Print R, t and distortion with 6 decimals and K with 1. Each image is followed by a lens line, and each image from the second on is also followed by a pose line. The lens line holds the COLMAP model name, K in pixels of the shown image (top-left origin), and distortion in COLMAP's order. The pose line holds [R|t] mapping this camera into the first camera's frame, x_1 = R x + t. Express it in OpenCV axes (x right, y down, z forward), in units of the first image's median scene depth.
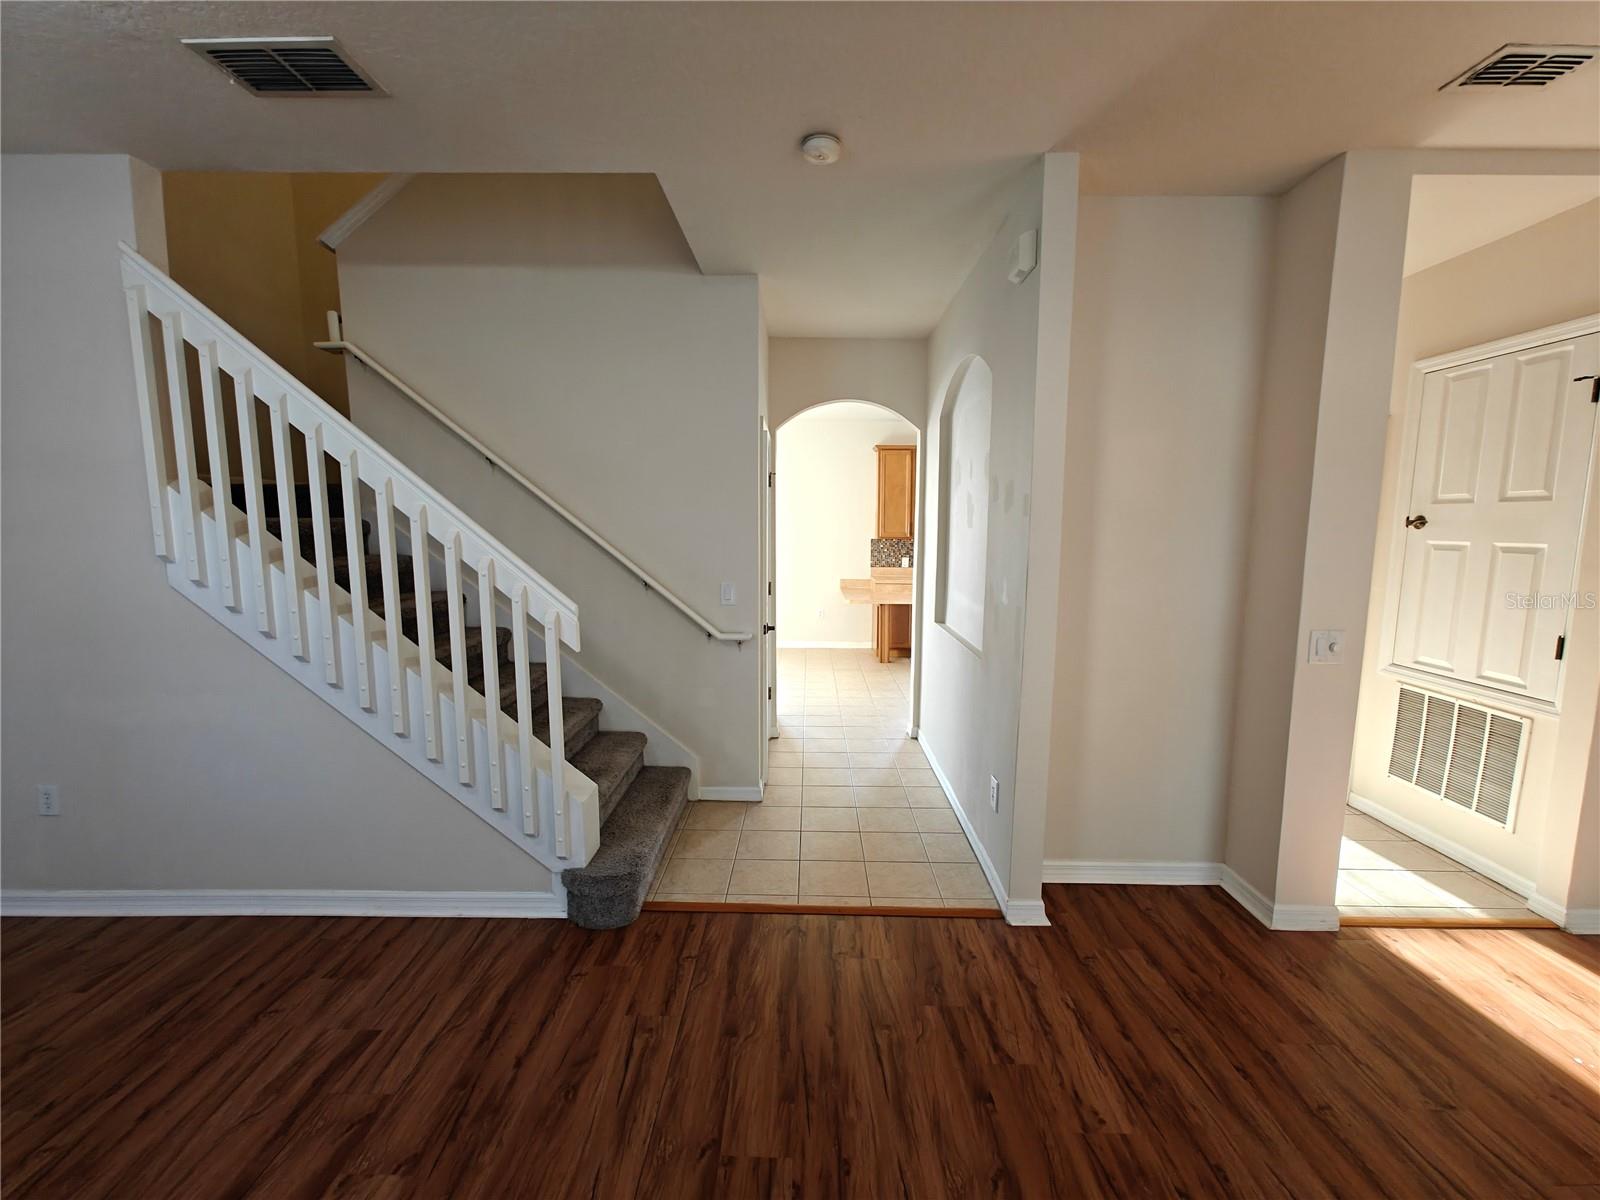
lens RADIAL K [[665.7, 0, 795.3], [0, 665.7, 608.0], [0, 0, 1]] dist [0.010484, -0.003639]
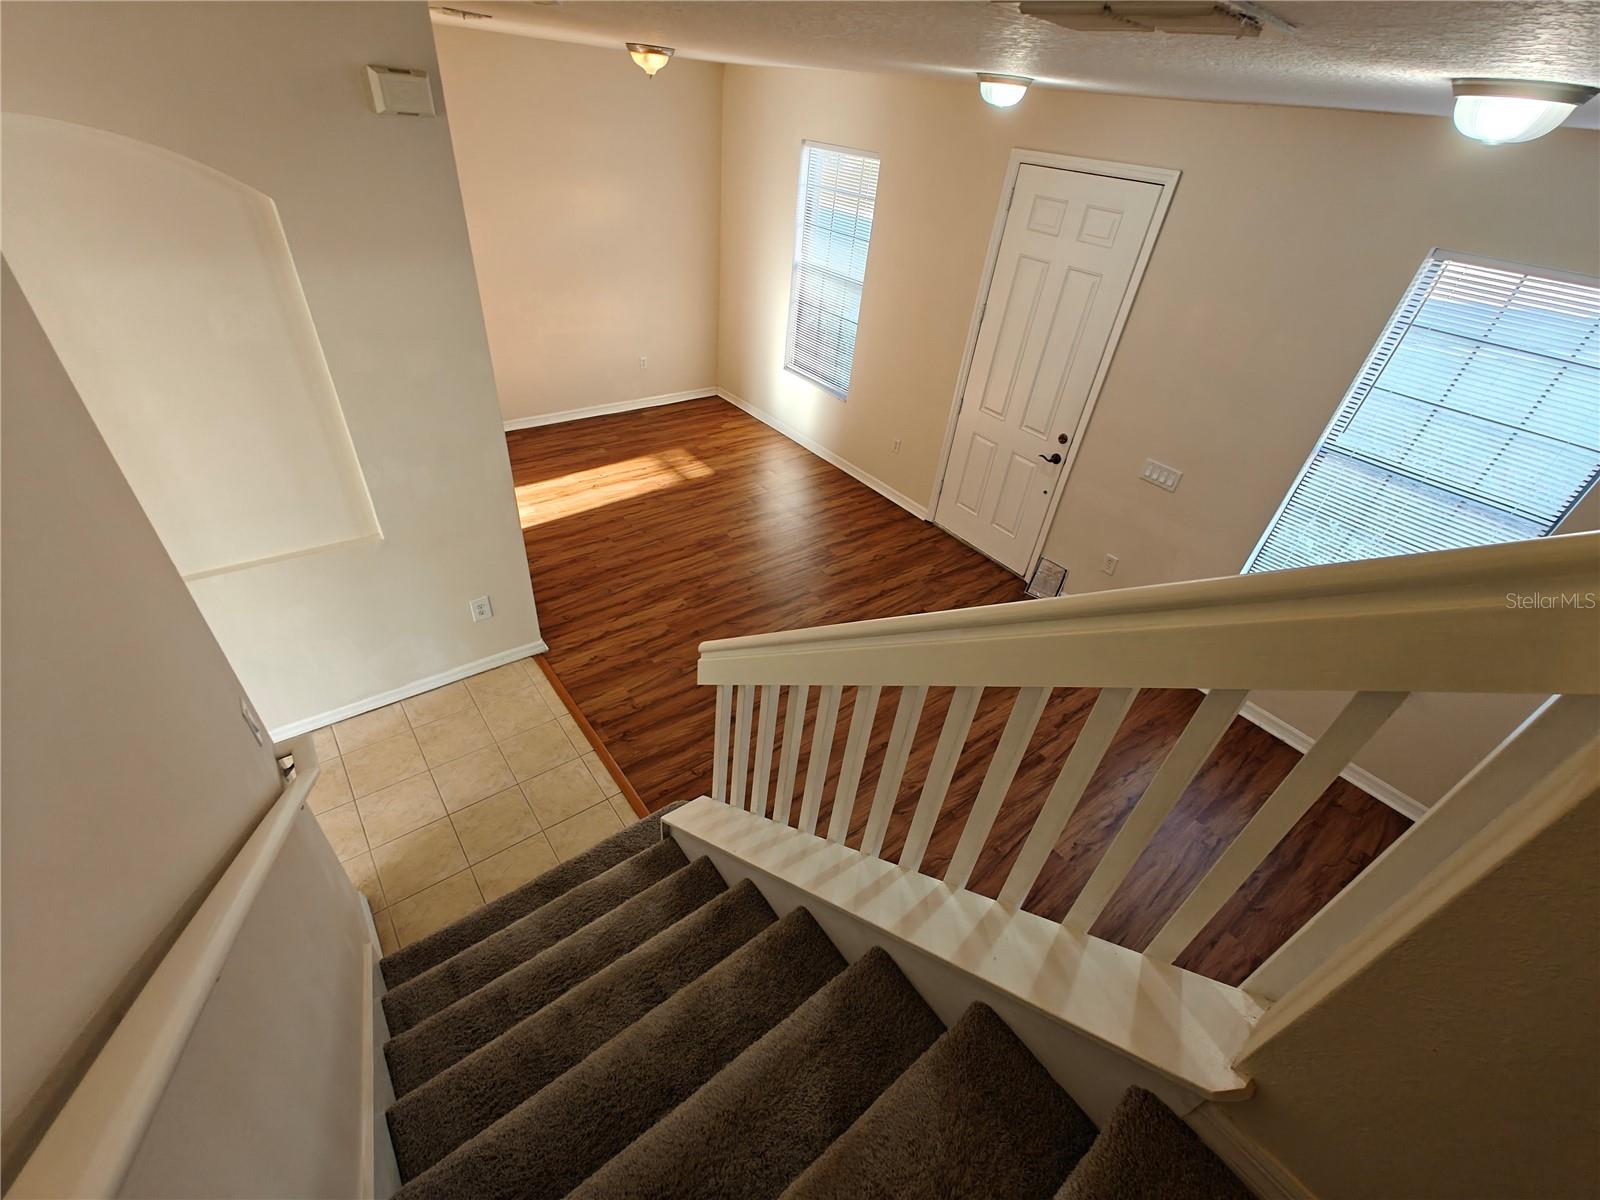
lens RADIAL K [[672.0, 0, 805.4], [0, 672.0, 604.1], [0, 0, 1]] dist [0.012835, -0.004671]
pose [[-0.628417, -0.519377, 0.579085, -0.941940], [-0.002954, 0.746031, 0.665904, -0.662245], [-0.777871, 0.416755, -0.470352, 1.354474]]
